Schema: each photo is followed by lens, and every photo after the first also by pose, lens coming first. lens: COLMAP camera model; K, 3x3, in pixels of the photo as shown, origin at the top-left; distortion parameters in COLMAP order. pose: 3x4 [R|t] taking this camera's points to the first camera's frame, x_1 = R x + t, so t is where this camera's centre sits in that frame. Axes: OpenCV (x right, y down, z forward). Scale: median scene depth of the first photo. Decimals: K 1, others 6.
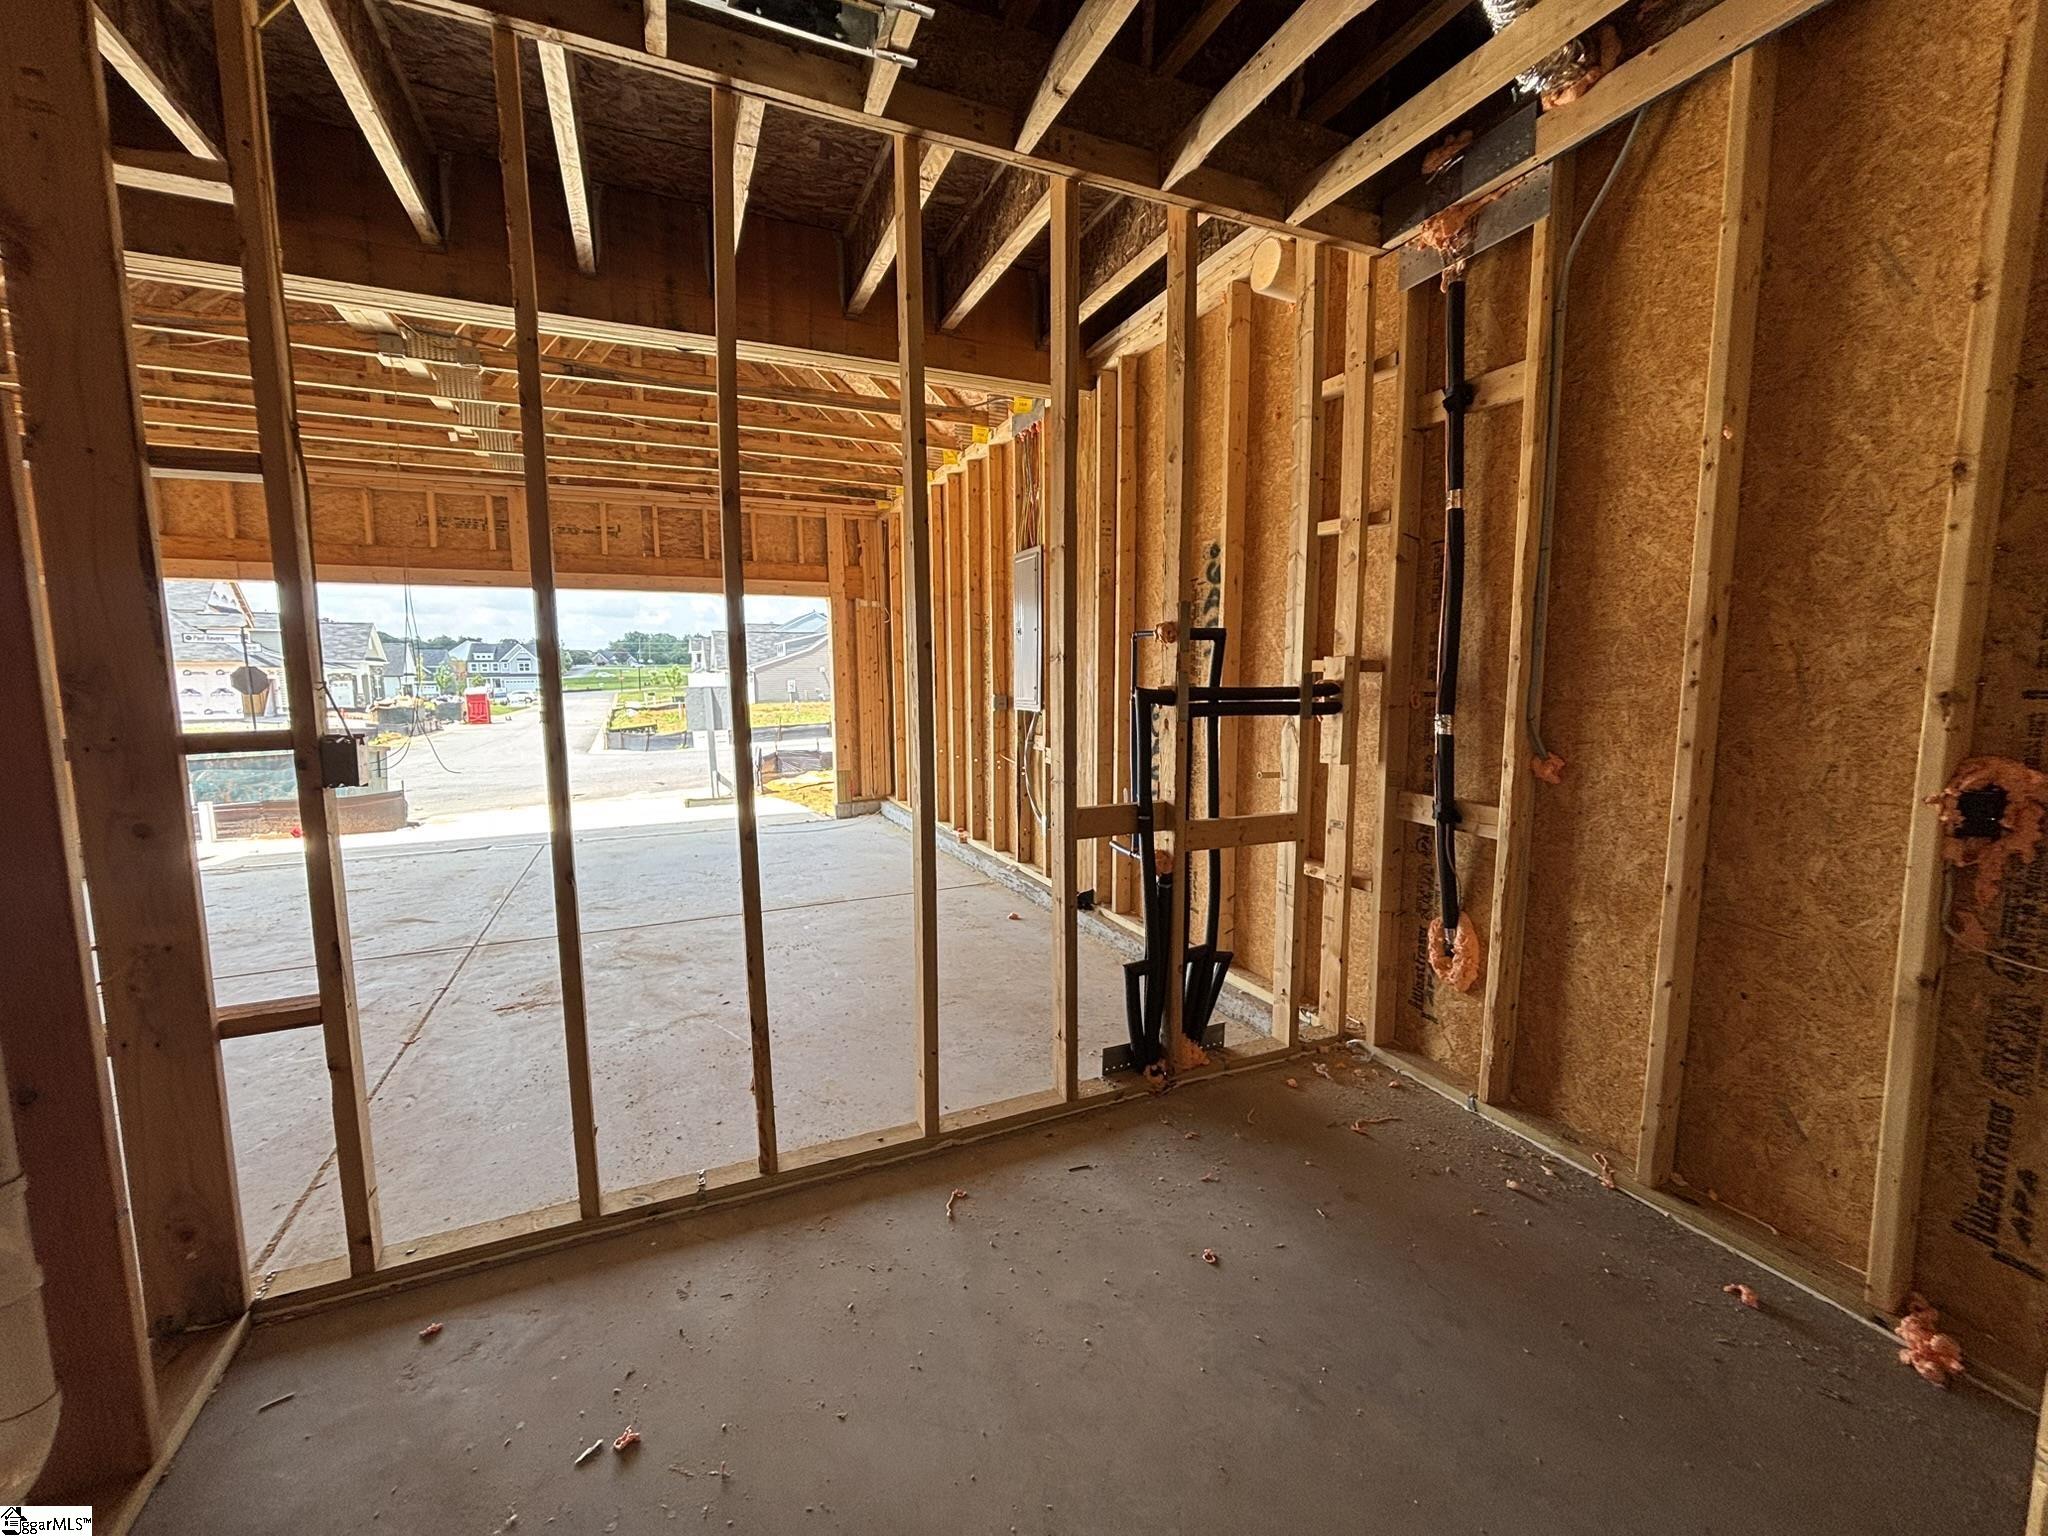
lens RADIAL K [[823.4, 0, 1019.0], [0, 823.4, 763.3], [0, 0, 1]] dist [-0.001380, -0.000725]
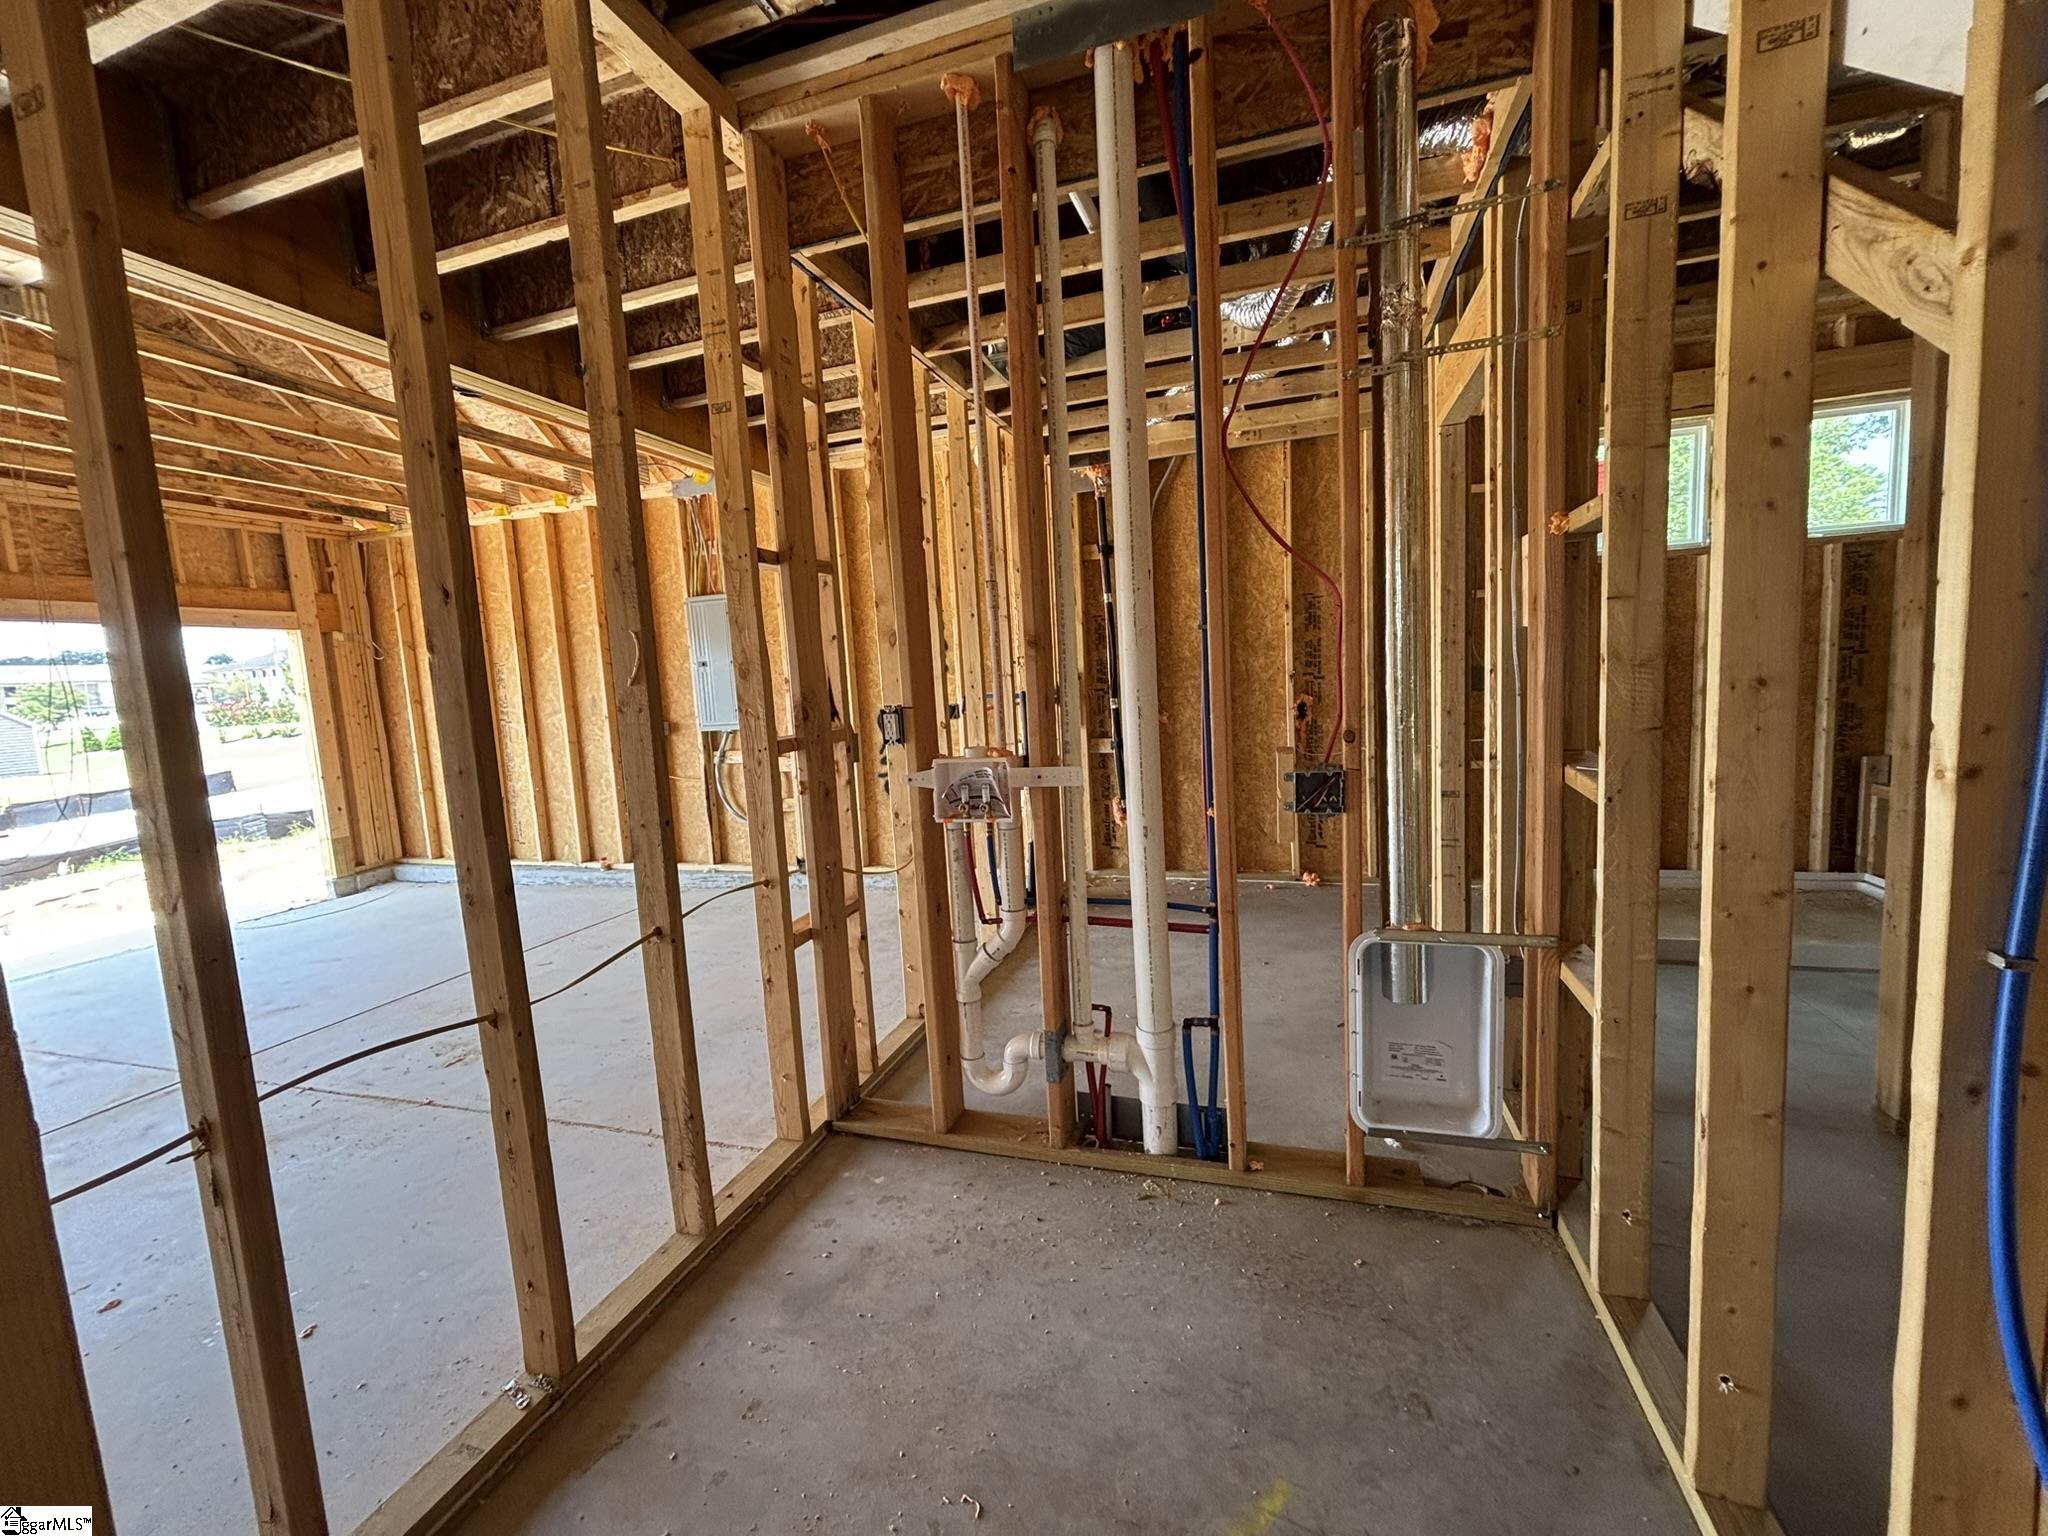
lens RADIAL K [[823.4, 0, 1019.0], [0, 823.4, 763.3], [0, 0, 1]] dist [-0.001380, -0.000725]
pose [[0.670604, -0.109432, 0.733700, -0.372917], [0.134646, 0.990586, 0.024680, 0.006629], [-0.729494, 0.082240, 0.679025, -0.072978]]
